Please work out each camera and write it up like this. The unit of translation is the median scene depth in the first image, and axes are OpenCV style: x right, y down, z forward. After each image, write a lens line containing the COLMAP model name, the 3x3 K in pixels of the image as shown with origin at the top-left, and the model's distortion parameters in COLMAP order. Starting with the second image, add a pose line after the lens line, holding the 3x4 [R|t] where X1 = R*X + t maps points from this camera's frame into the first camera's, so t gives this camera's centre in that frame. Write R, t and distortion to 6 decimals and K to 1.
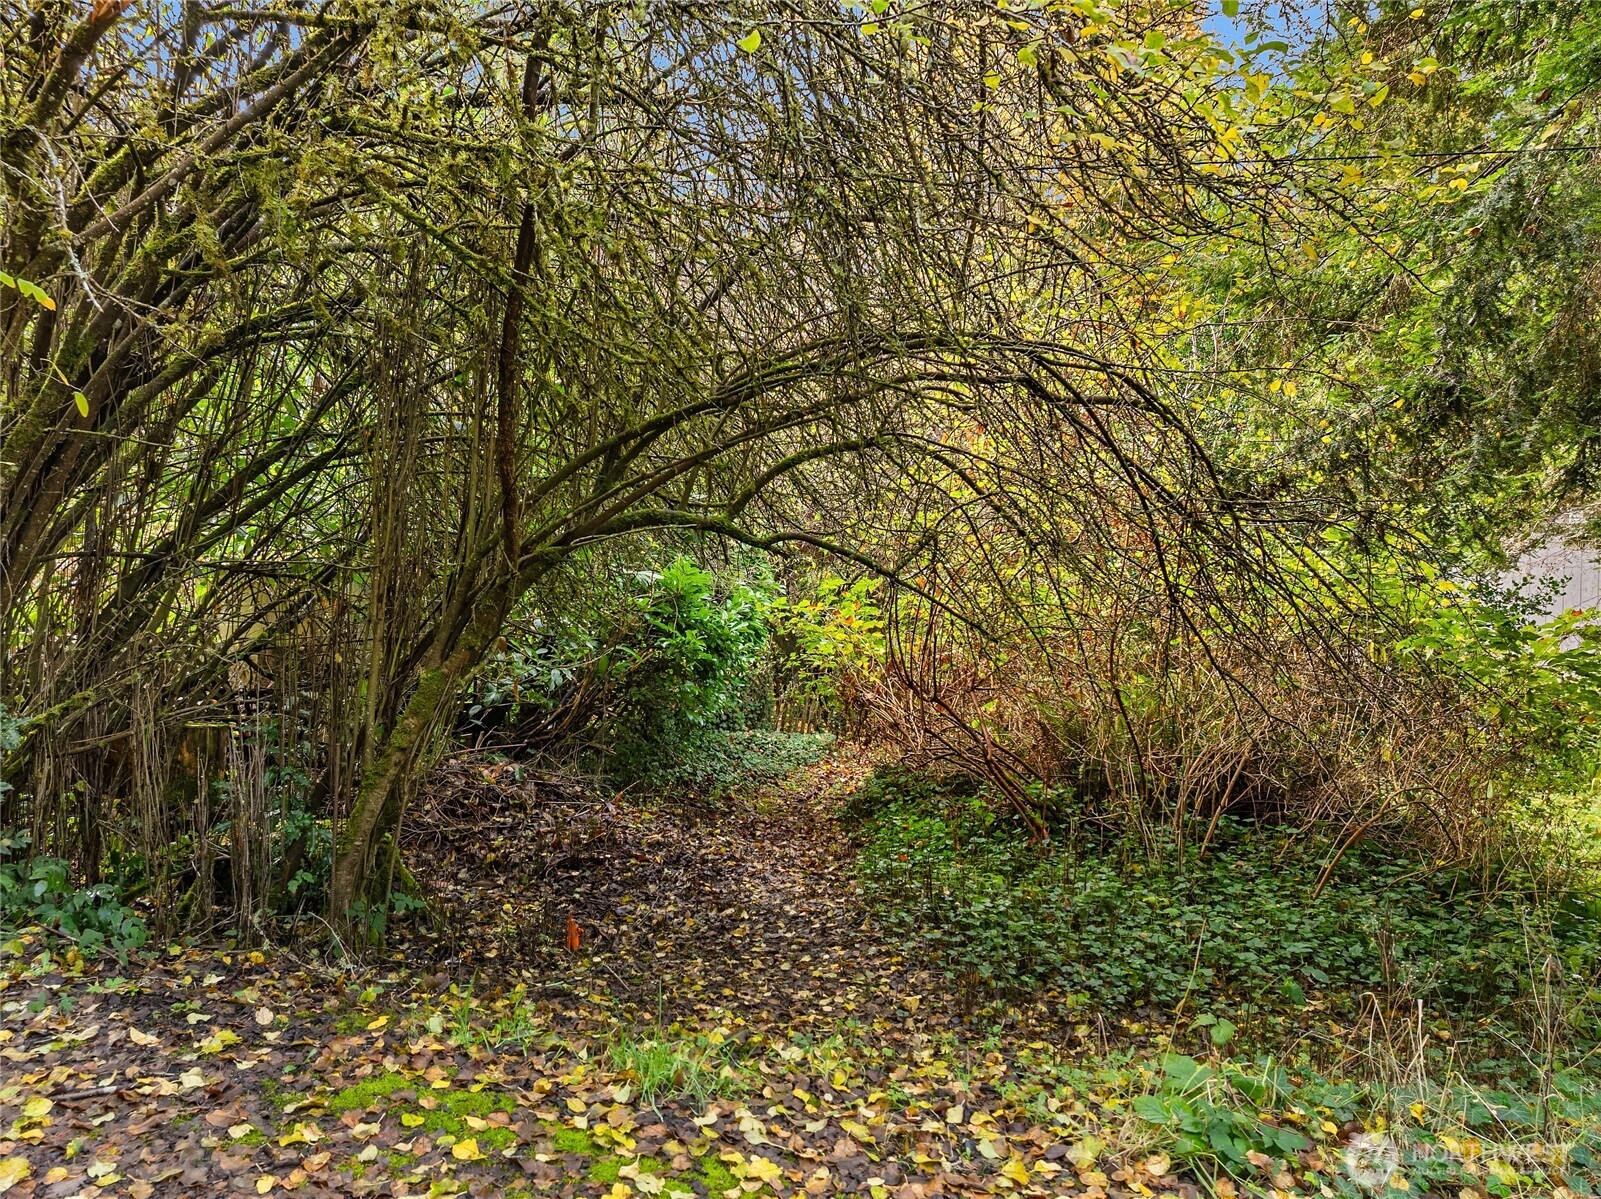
lens RADIAL K [[1097.7, 0, 790.8], [0, 1097.7, 575.3], [0, 0, 1]] dist [-0.035071, 0.003802]
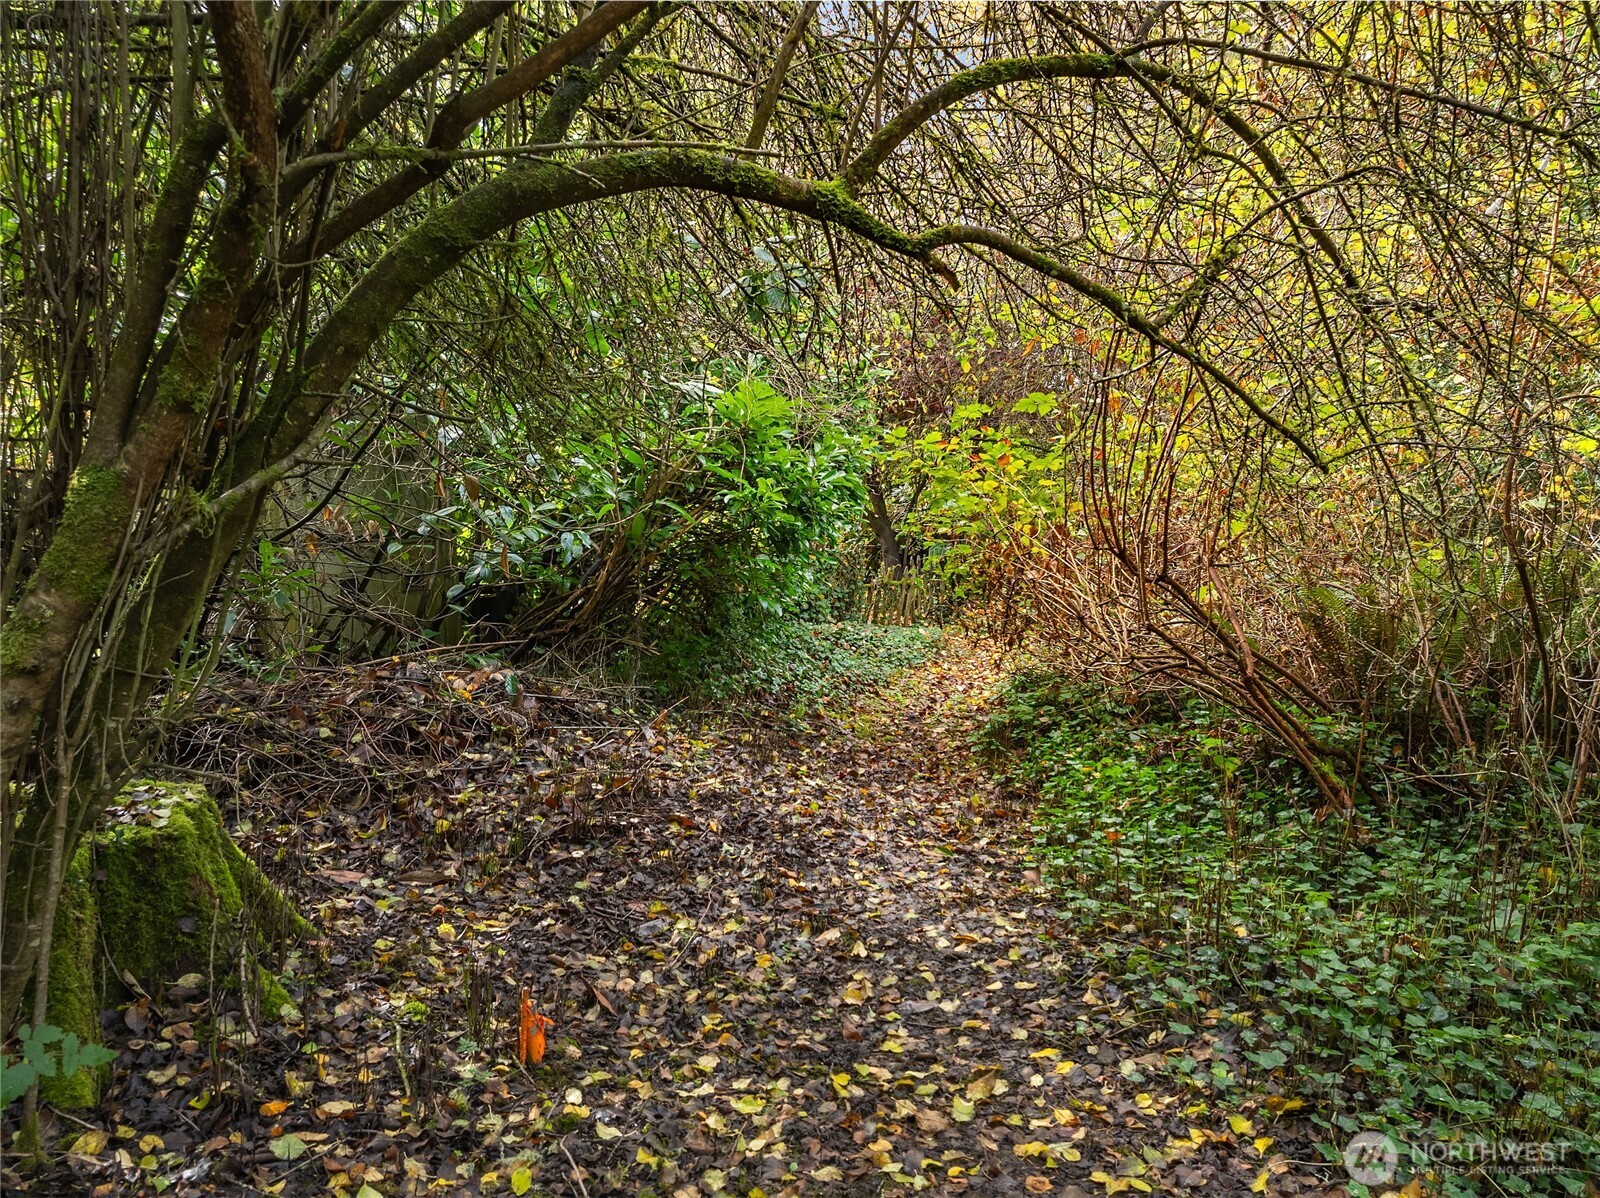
lens RADIAL K [[1097.0, 0, 790.3], [0, 1097.0, 574.8], [0, 0, 1]] dist [-0.035071, 0.003802]
pose [[0.997823, 0.008703, -0.065366, -0.034295], [-0.002197, 0.995091, 0.098941, 0.048706], [0.065907, -0.098582, 0.992944, 0.362027]]
